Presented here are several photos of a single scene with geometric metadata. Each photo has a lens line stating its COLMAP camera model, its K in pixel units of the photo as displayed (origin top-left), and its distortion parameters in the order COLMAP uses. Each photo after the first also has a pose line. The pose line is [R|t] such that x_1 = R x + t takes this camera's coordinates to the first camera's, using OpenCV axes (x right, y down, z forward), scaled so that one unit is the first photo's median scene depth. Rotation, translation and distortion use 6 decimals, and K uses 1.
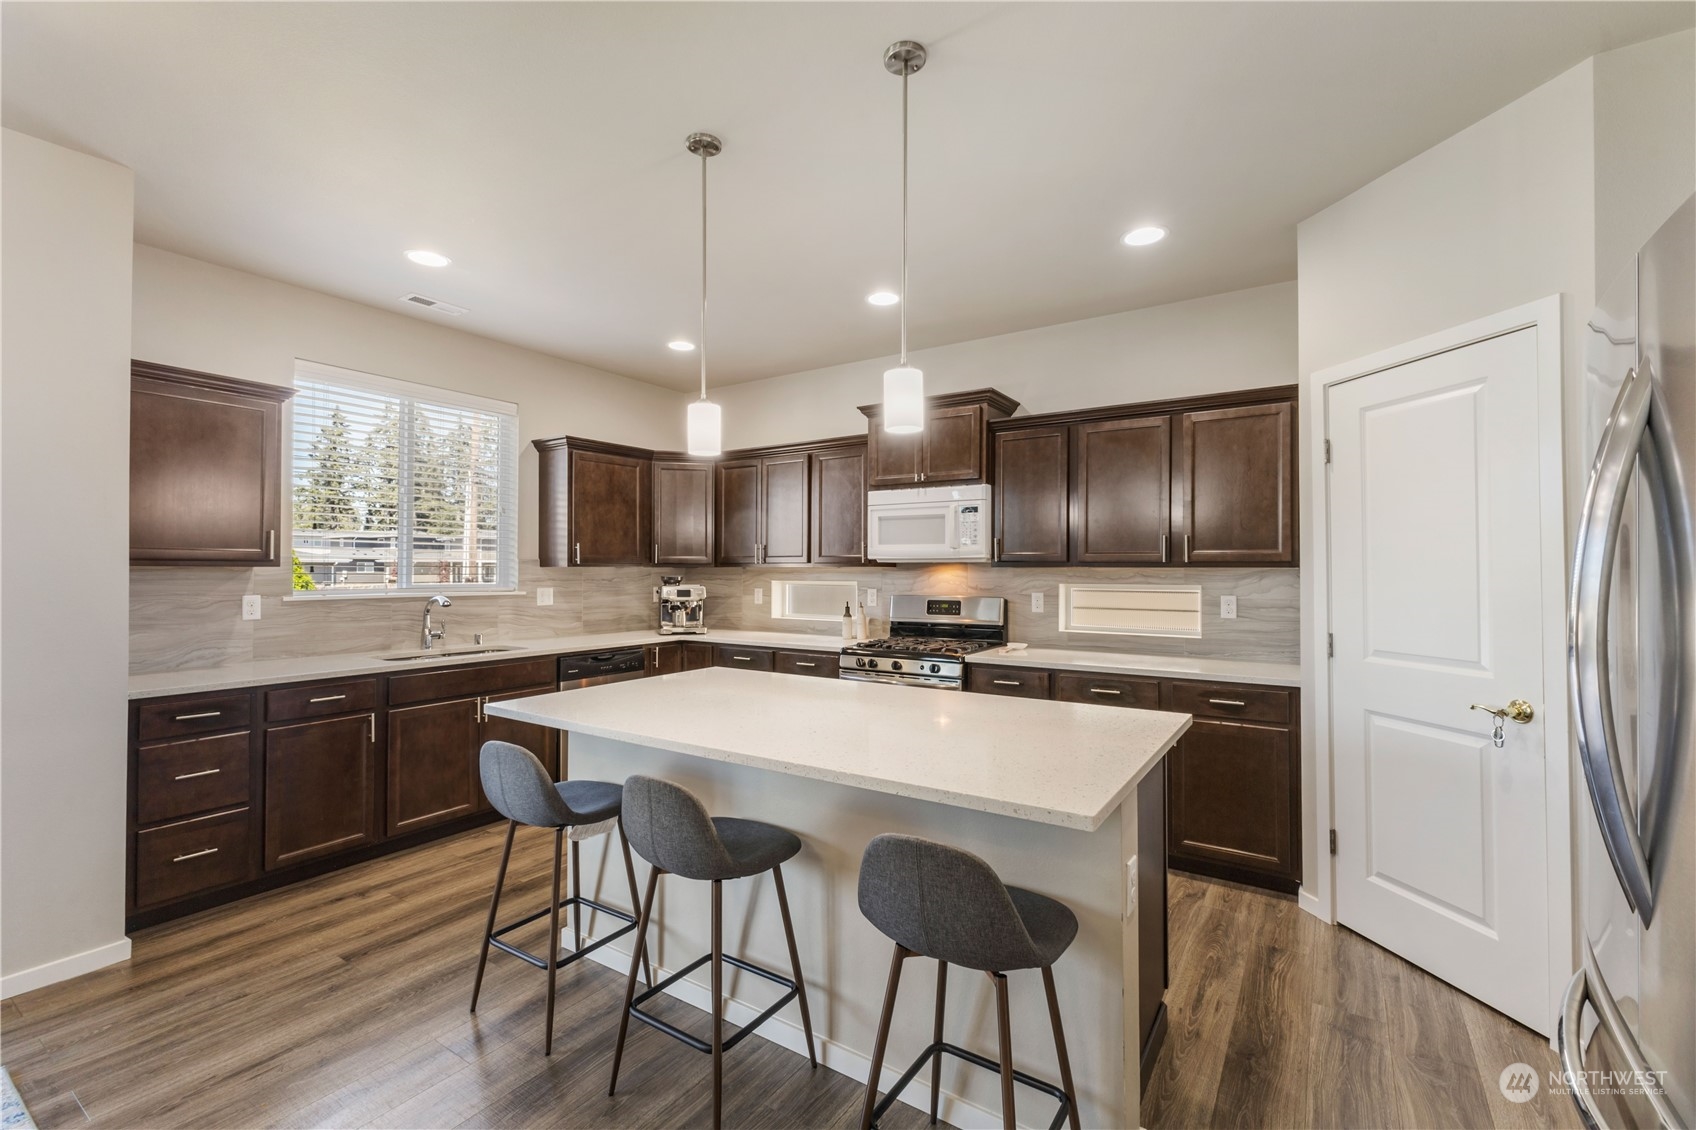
lens RADIAL K [[731.1, 0, 857.9], [0, 731.1, 566.8], [0, 0, 1]] dist [0.003607, 0.000850]
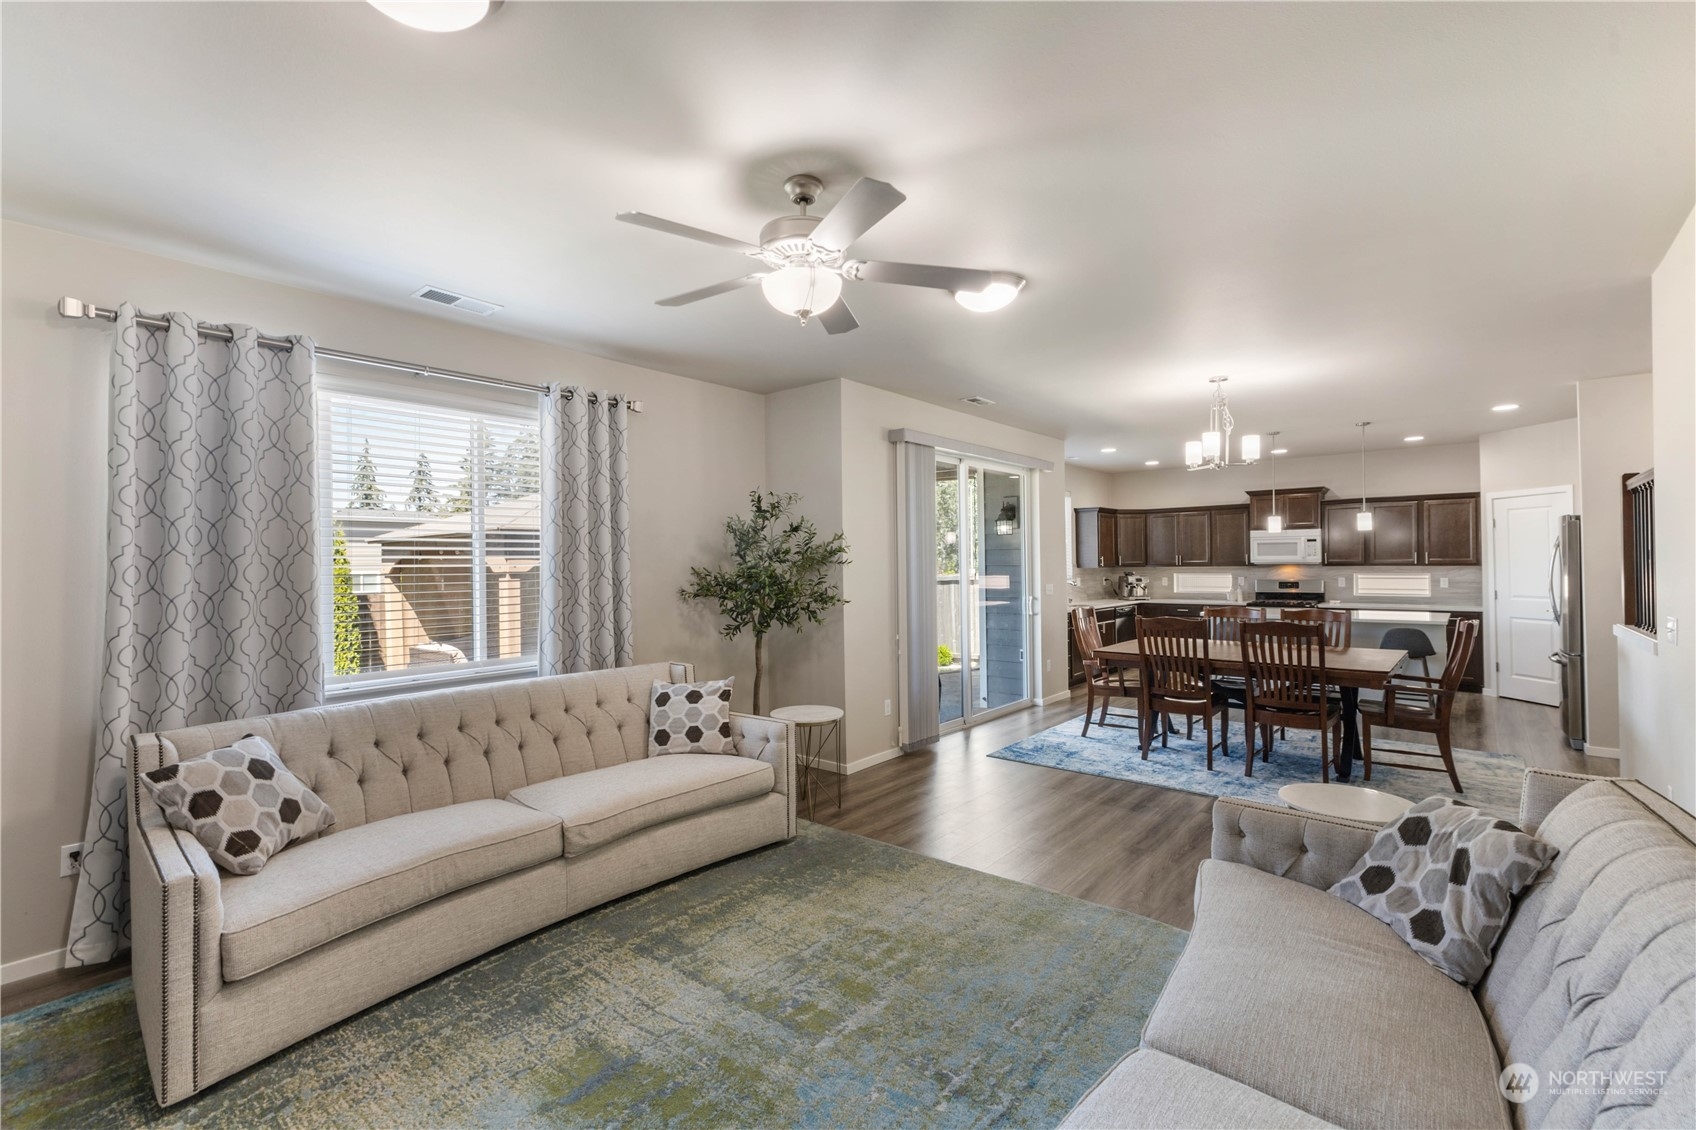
lens RADIAL K [[731.1, 0, 845.1], [0, 731.1, 564.2], [0, 0, 1]] dist [0.003607, 0.000850]
pose [[0.990481, -0.010646, -0.137236, -0.952590], [0.011124, 0.999934, 0.002716, -0.027733], [0.137198, -0.004217, 0.990535, -1.407725]]
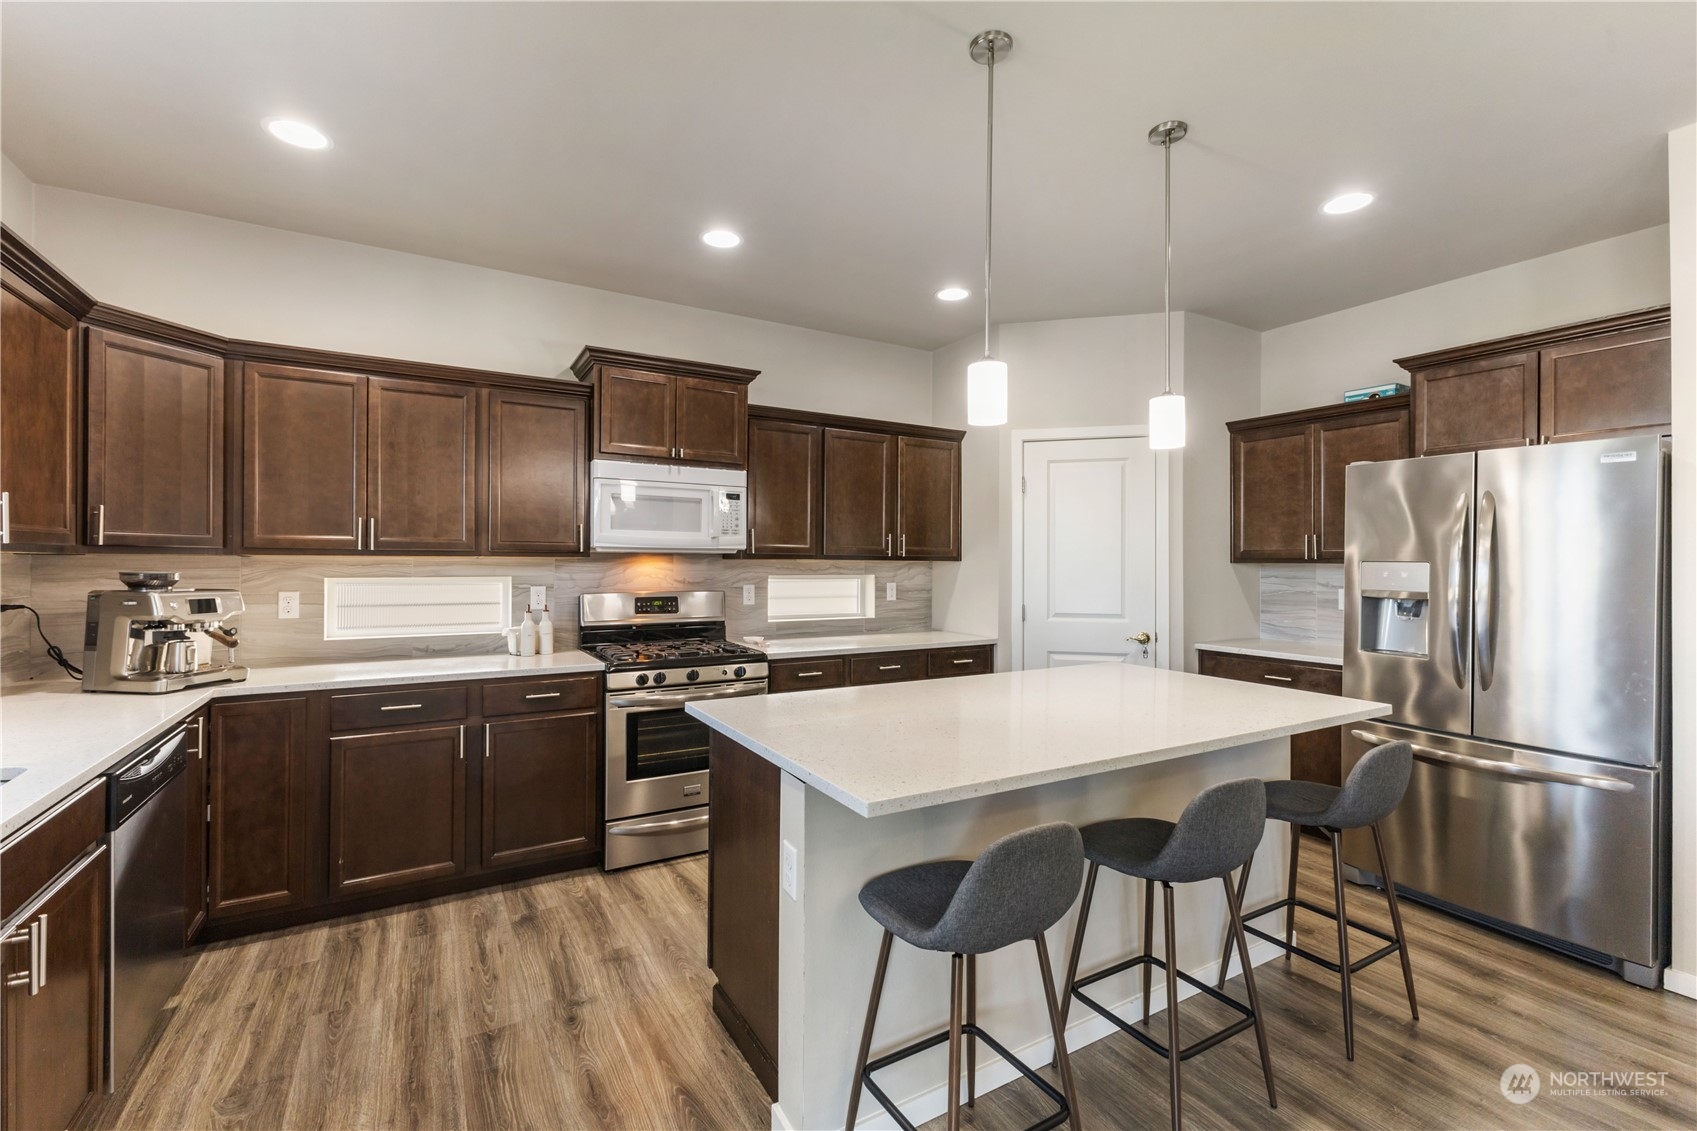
lens RADIAL K [[731.6, 0, 849.2], [0, 731.6, 558.5], [0, 0, 1]] dist [0.003607, 0.000850]
pose [[0.448240, 0.006695, 0.893888, -0.608931], [-0.008354, 0.999960, -0.003300, 0.001923], [-0.893874, -0.005988, 0.448278, 0.454978]]
